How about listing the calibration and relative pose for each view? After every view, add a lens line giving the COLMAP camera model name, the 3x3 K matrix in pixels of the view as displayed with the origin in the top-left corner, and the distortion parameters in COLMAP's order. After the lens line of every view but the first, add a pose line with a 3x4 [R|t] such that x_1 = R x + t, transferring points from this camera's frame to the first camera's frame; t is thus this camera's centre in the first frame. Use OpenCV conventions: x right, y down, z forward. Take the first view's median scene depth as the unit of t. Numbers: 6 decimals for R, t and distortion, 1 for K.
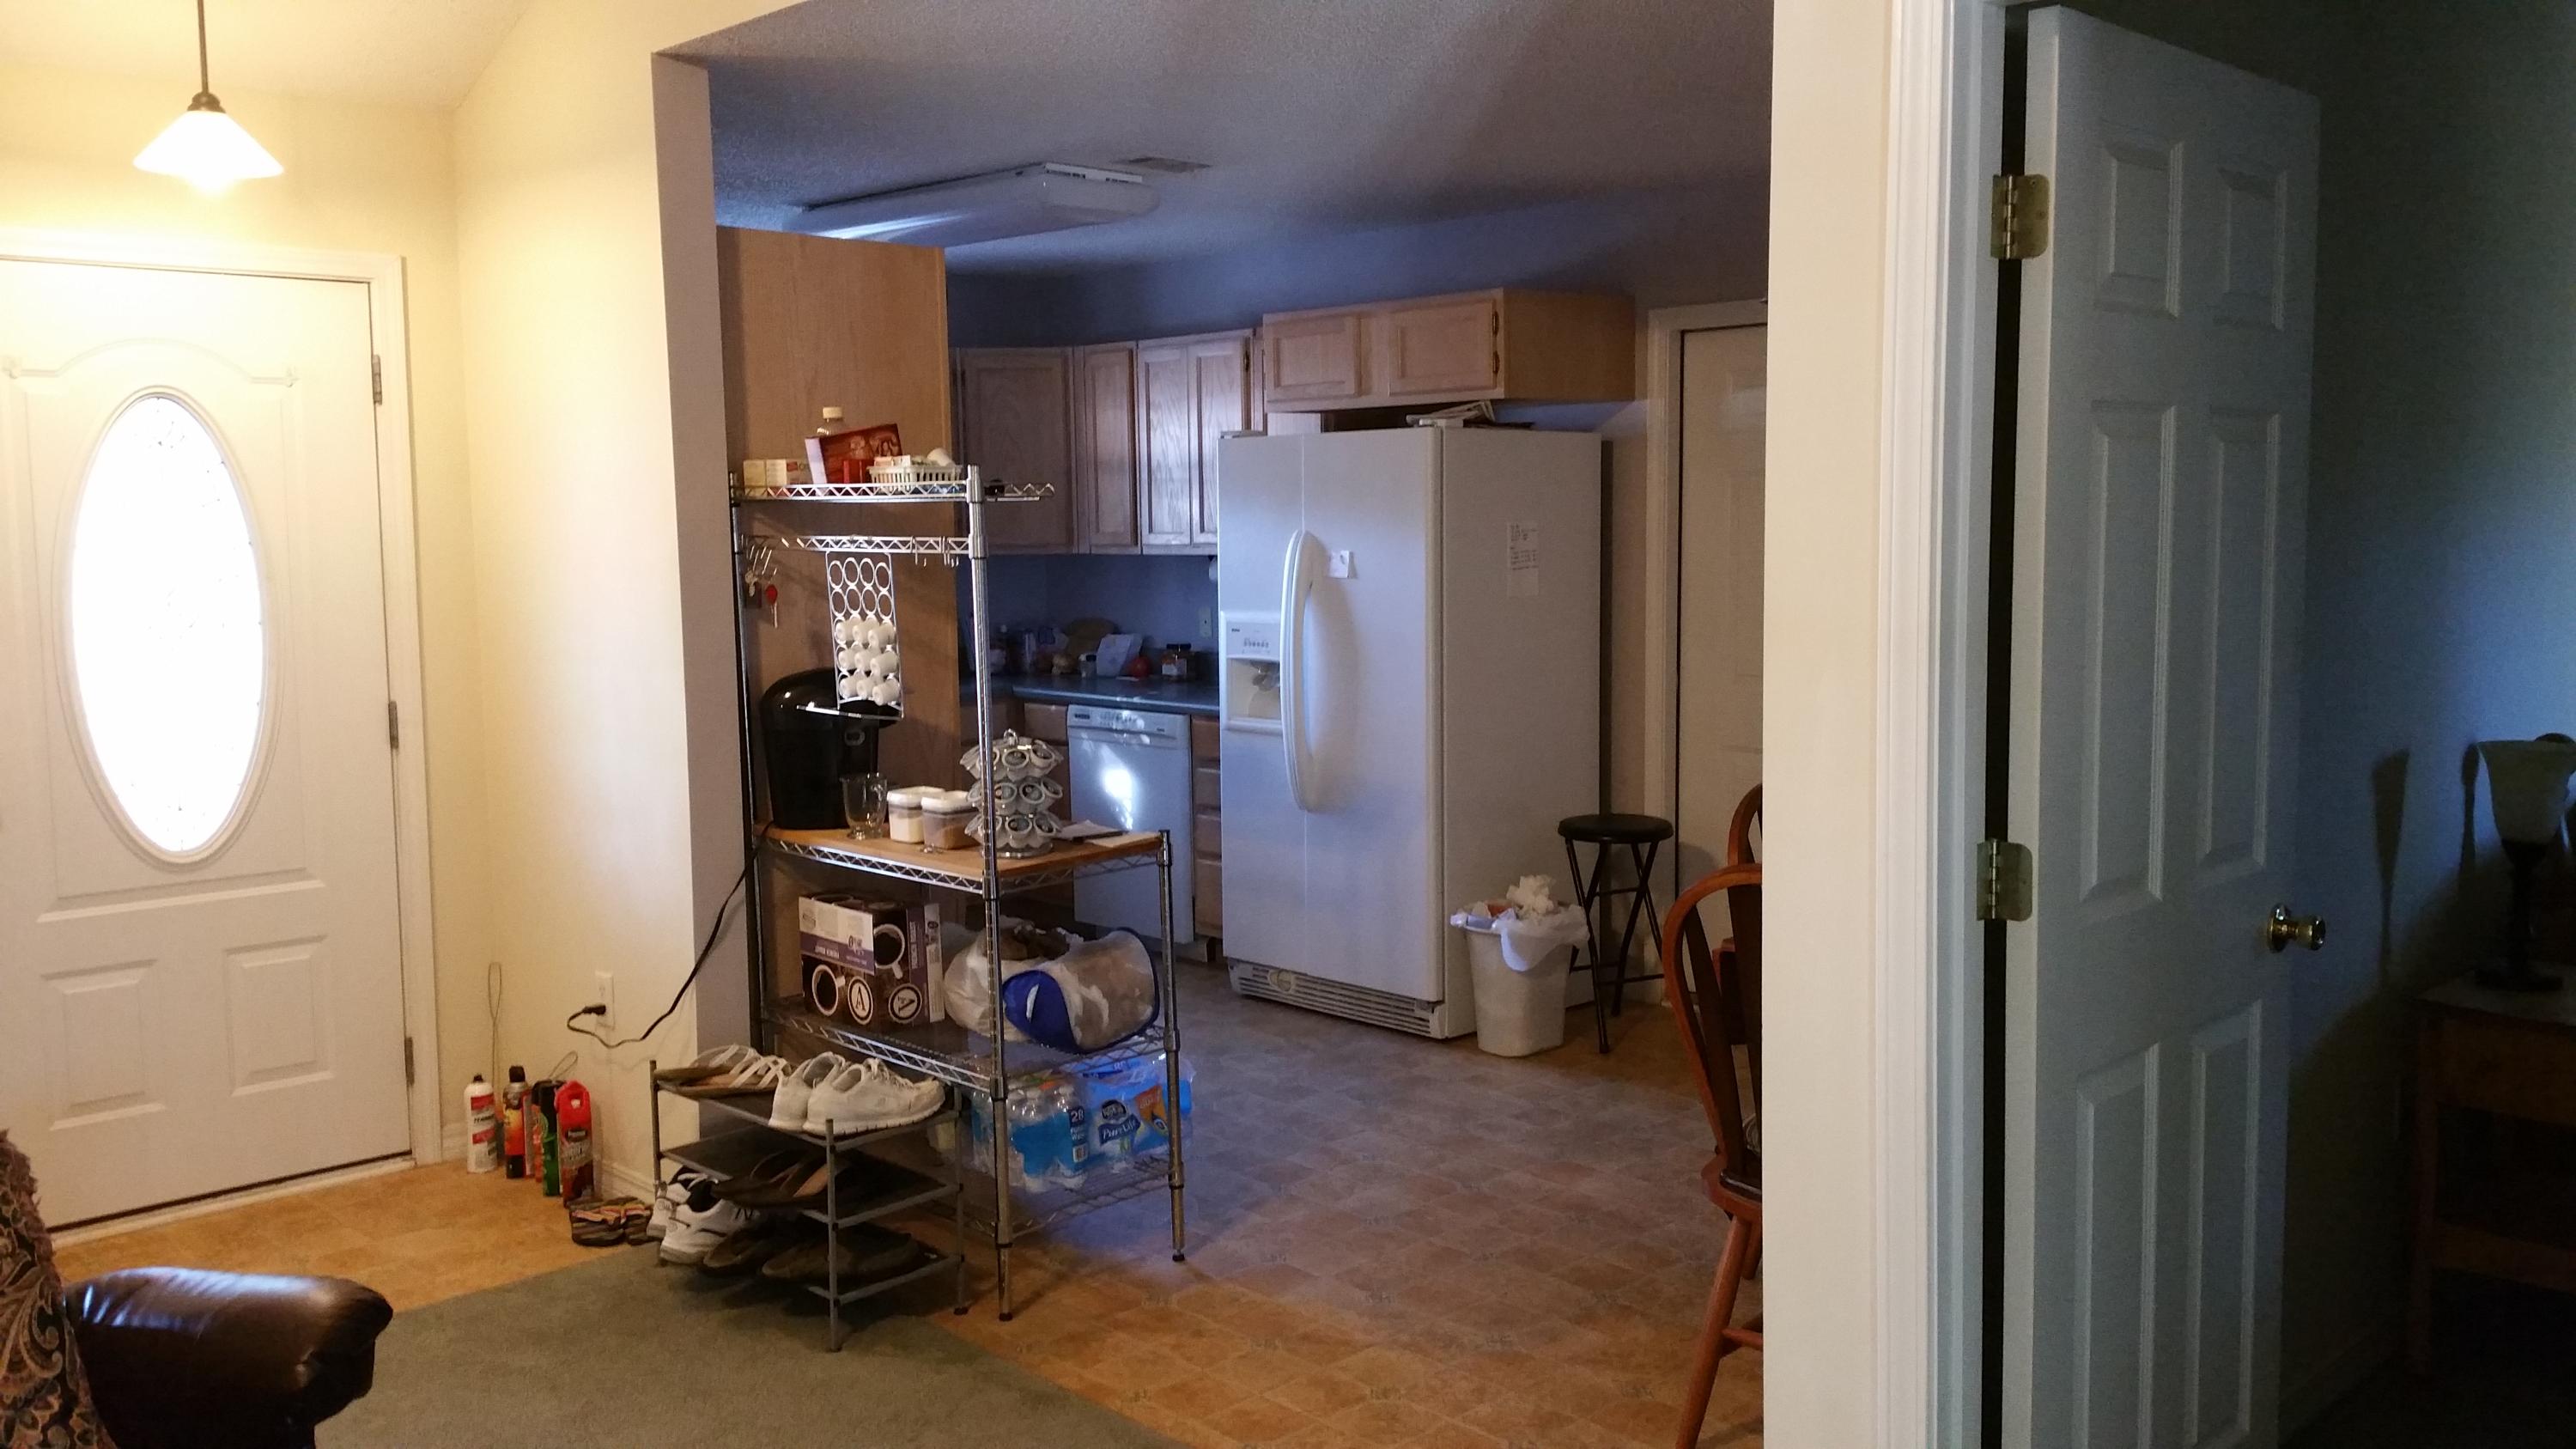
lens RADIAL K [[2052.6, 0, 1305.0], [0, 2052.6, 713.9], [0, 0, 1]] dist [0.071823, -0.112117]
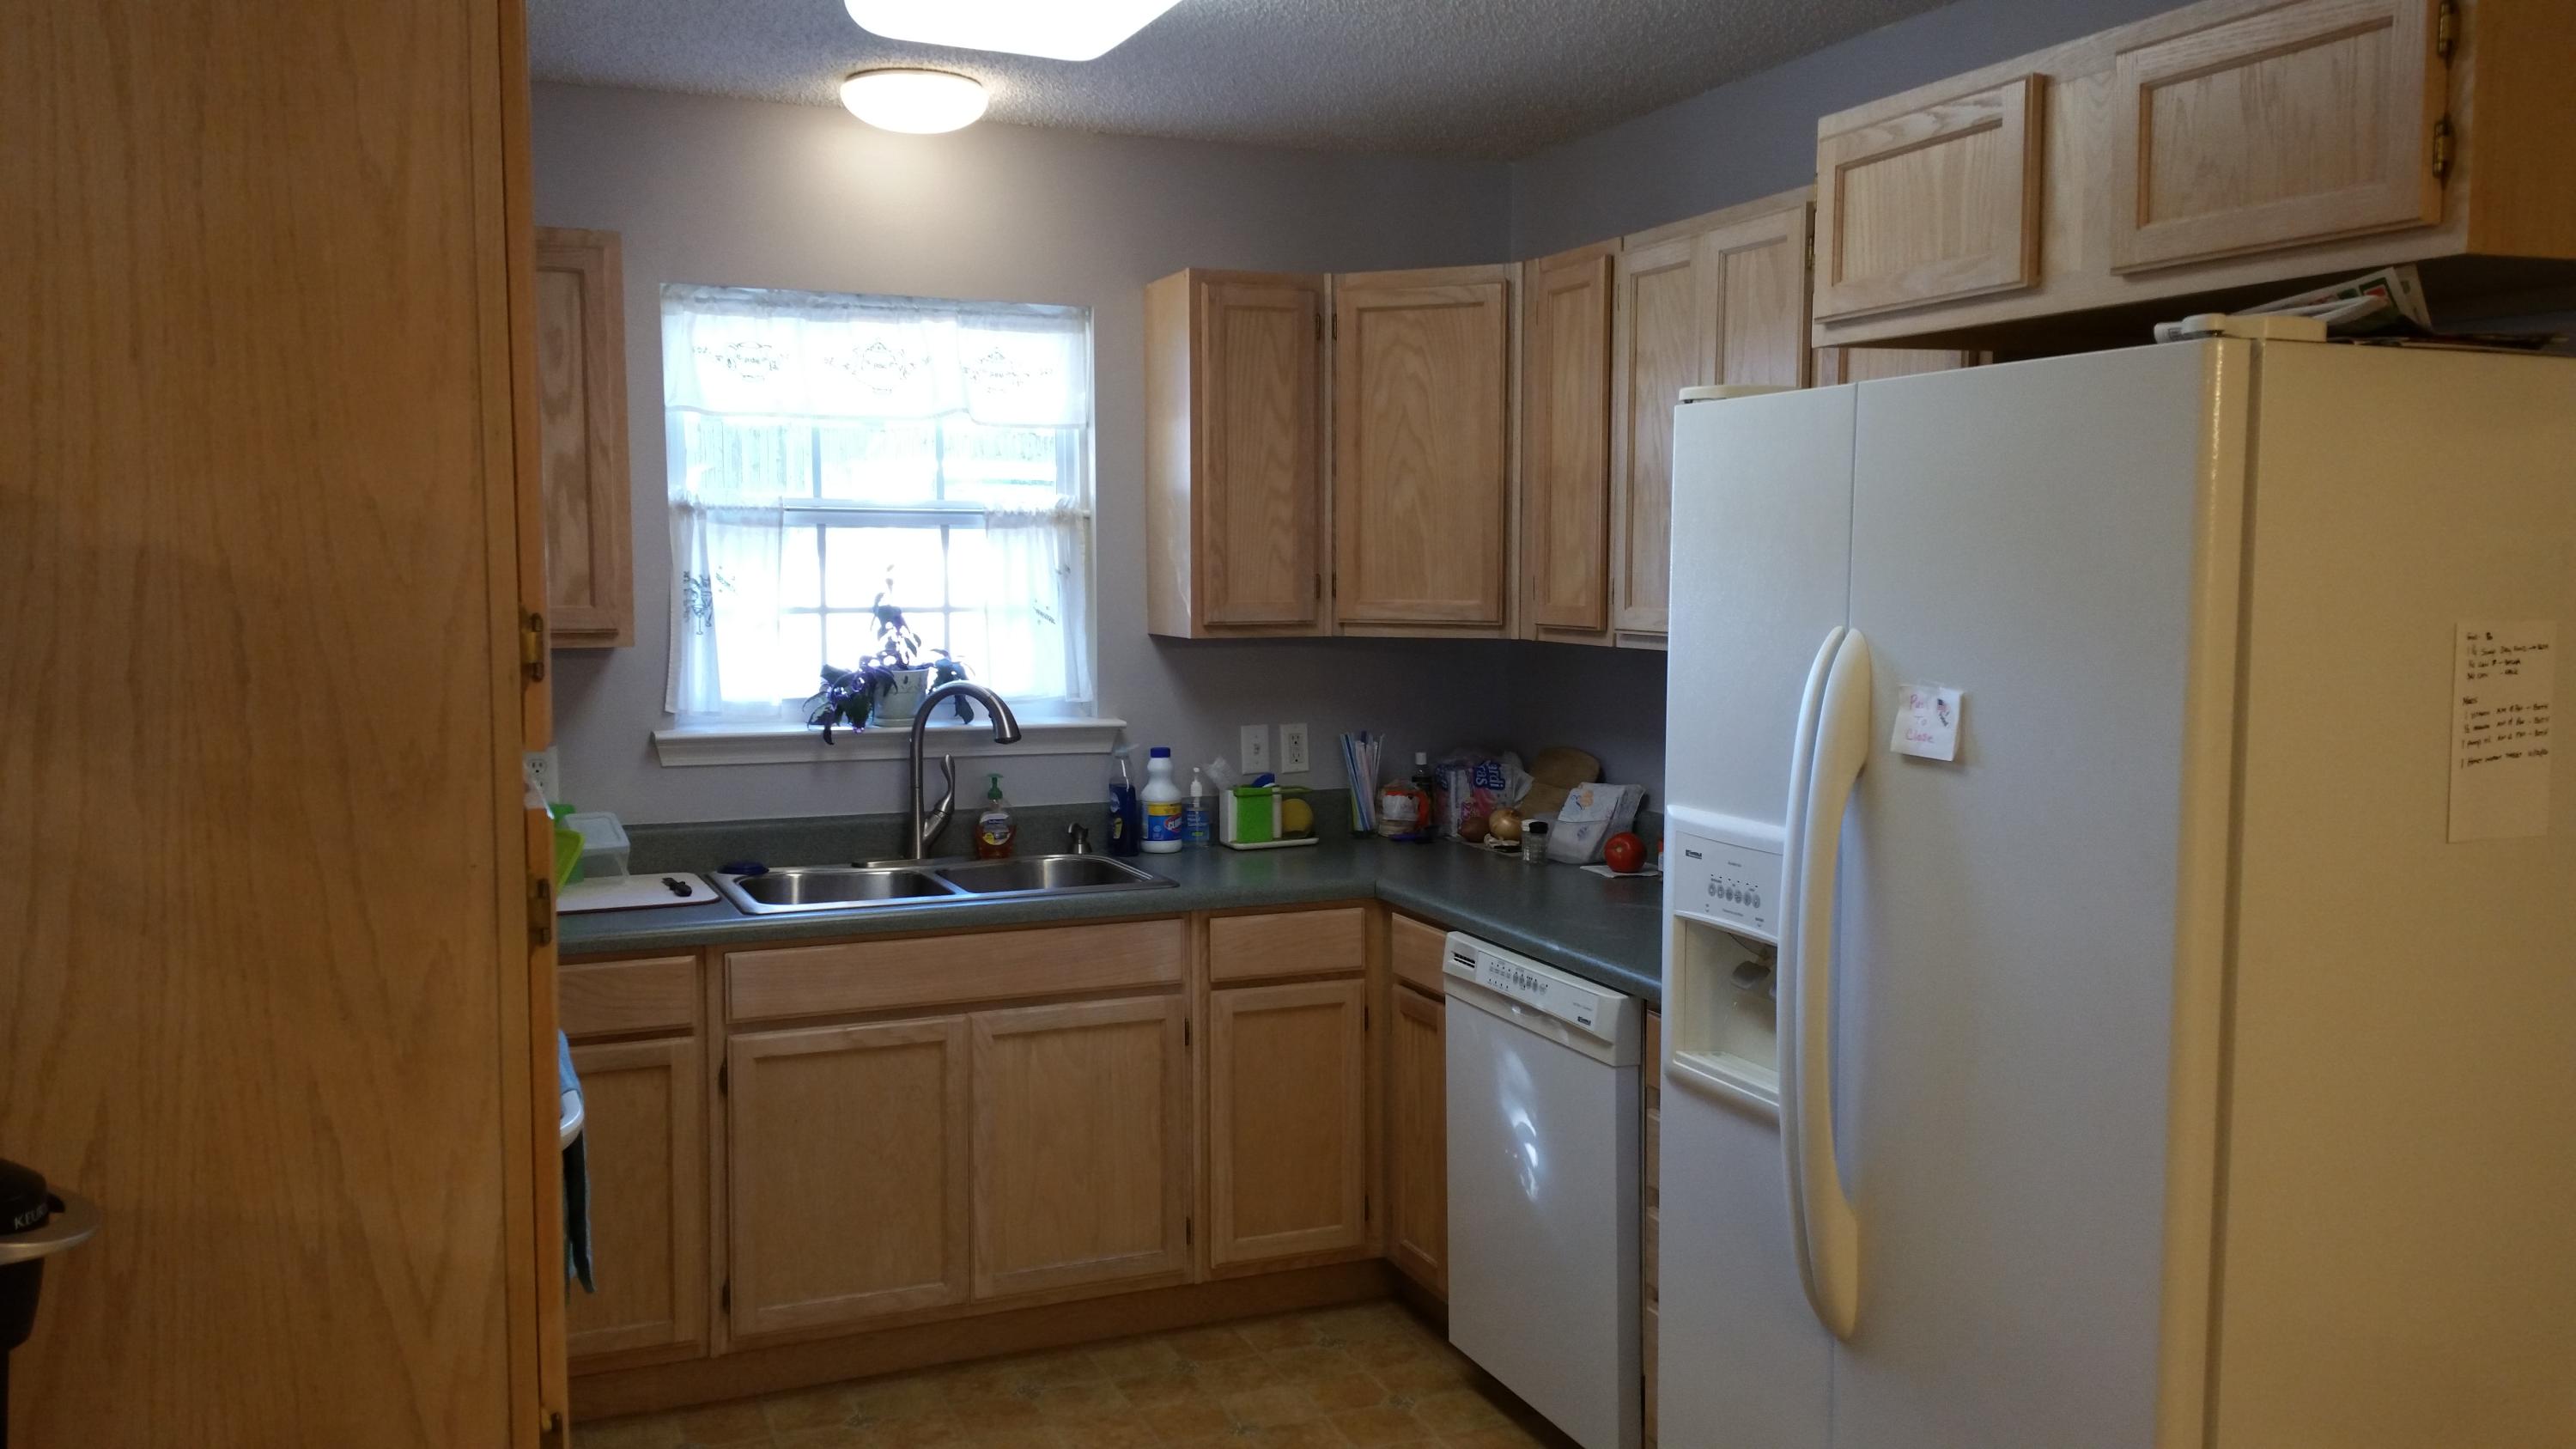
lens RADIAL K [[2052.6, 0, 1274.5], [0, 2052.6, 747.7], [0, 0, 1]] dist [0.071823, -0.112117]
pose [[0.926321, 0.054479, -0.372776, 0.037310], [-0.056632, 0.998382, 0.005180, -0.050297], [0.372455, 0.016313, 0.927907, 0.485170]]
